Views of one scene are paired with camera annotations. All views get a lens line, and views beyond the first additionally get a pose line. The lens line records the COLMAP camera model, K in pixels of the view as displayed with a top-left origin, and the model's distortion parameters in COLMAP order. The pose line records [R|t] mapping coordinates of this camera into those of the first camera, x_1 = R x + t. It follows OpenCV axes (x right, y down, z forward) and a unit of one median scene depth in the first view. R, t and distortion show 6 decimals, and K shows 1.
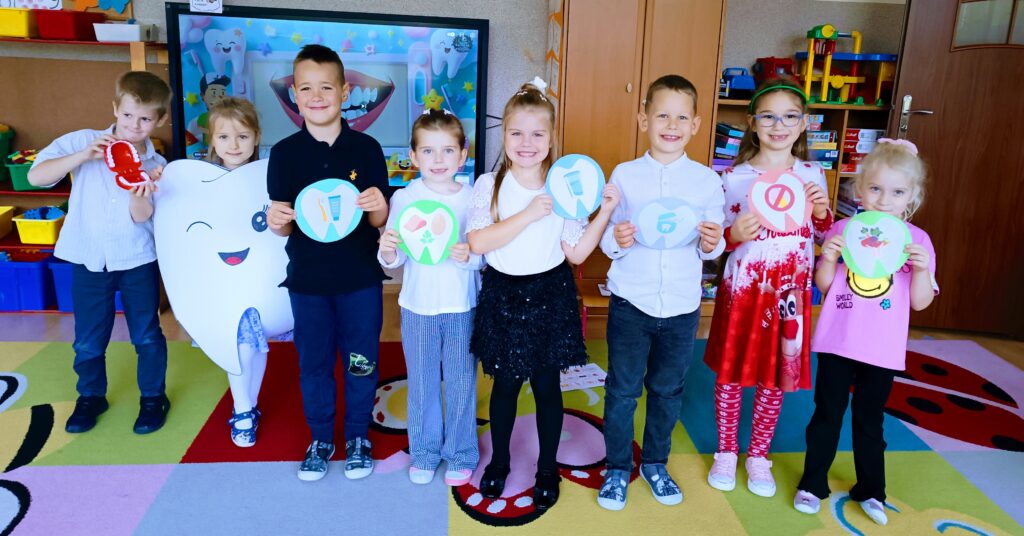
lens RADIAL K [[751.4, 0, 533.4], [0, 751.4, 214.0], [0, 0, 1]] dist [0.050929, -0.049359]
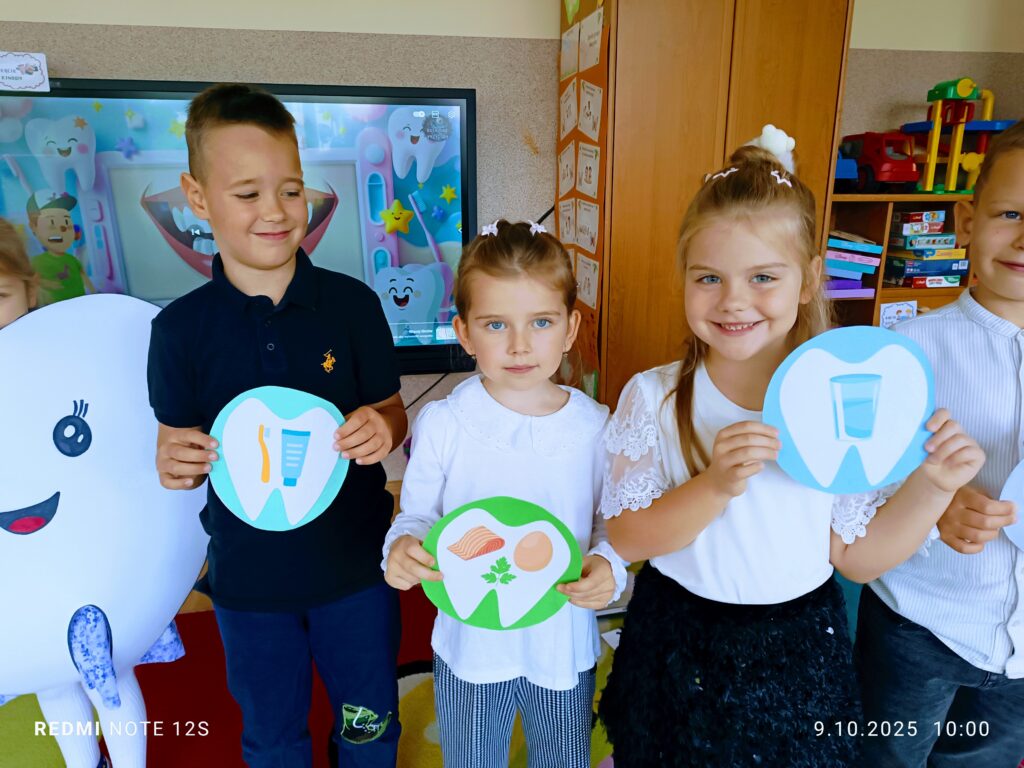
lens RADIAL K [[726.9, 0, 512.0], [0, 726.9, 384.0], [0, 0, 1]] dist [0.033675, -0.028666]
pose [[0.994488, -0.067829, 0.079954, -0.096003], [0.061850, 0.995262, 0.075025, -0.046805], [-0.084664, -0.069667, 0.993971, 0.345154]]
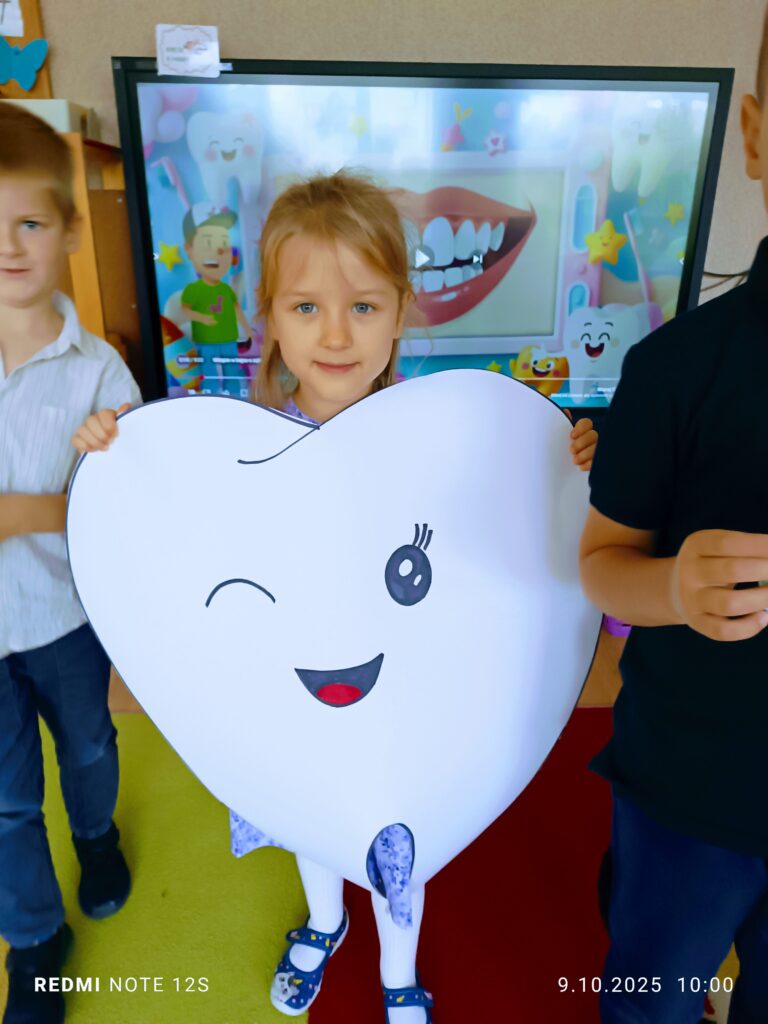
lens RADIAL K [[726.9, 0, 384.0], [0, 726.9, 512.0], [0, 0, 1]] dist [0.033675, -0.028666]
pose [[0.997730, -0.010418, -0.066528, -0.262822], [0.021040, 0.986725, 0.161033, -0.051285], [0.063967, -0.162068, 0.984704, 0.461660]]
